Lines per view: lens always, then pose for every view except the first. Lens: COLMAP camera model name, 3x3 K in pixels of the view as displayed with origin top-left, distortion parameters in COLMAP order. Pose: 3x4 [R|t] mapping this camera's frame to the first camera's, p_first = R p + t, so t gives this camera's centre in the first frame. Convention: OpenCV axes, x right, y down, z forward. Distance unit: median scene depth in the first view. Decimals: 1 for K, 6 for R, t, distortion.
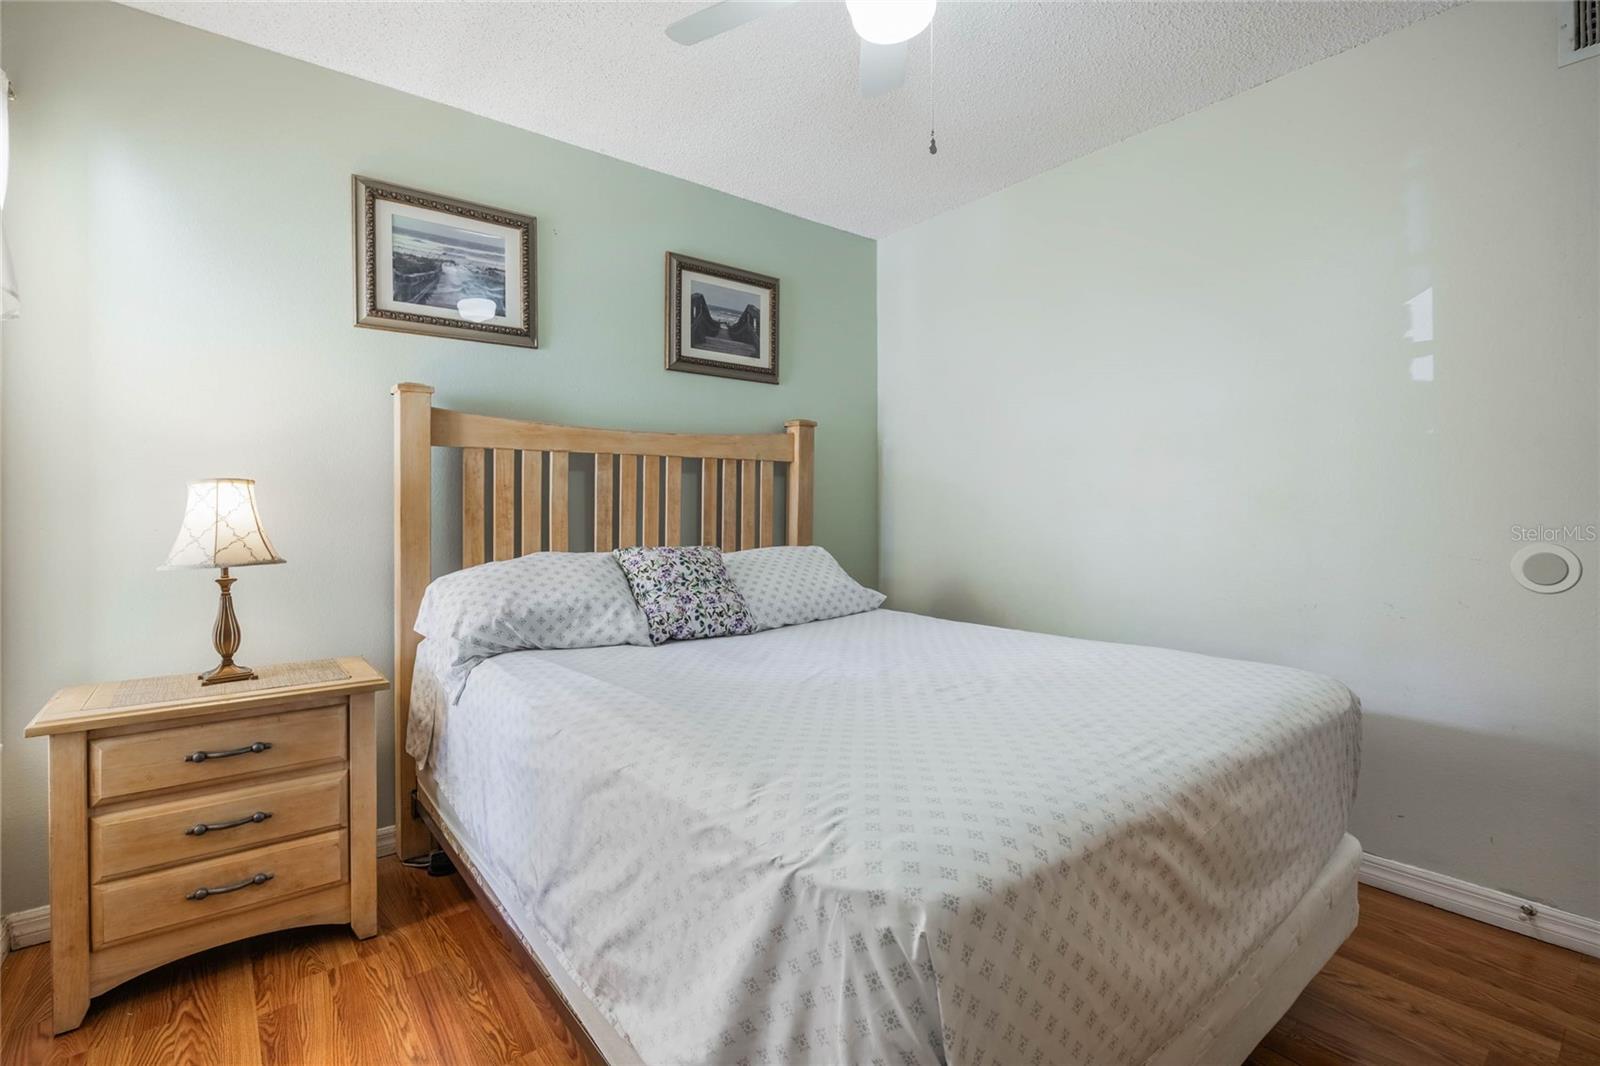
lens RADIAL K [[729.1, 0, 803.2], [0, 729.1, 511.3], [0, 0, 1]] dist [-0.012587, 0.000106]
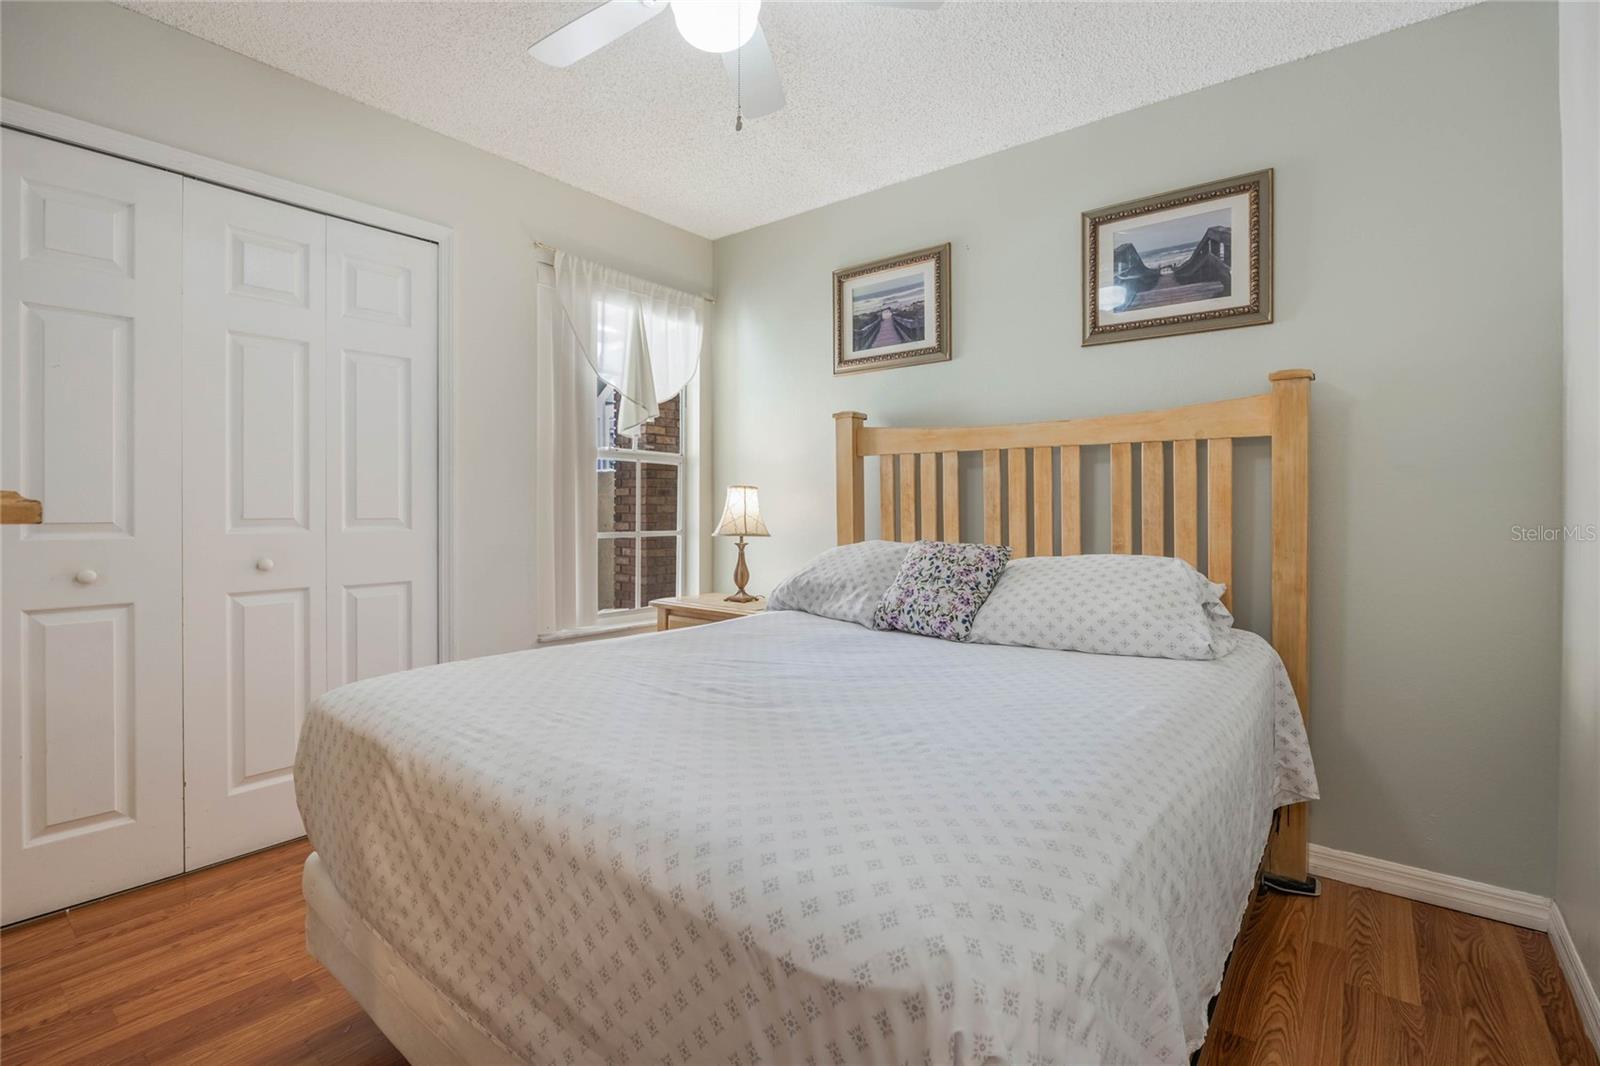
lens RADIAL K [[729.1, 0, 803.2], [0, 729.1, 511.3], [0, 0, 1]] dist [-0.012587, 0.000106]
pose [[0.223158, 0.009188, -0.974739, 0.697120], [-0.011199, 0.999914, 0.006862, 0.002364], [0.974718, 0.009385, 0.223242, 0.557148]]
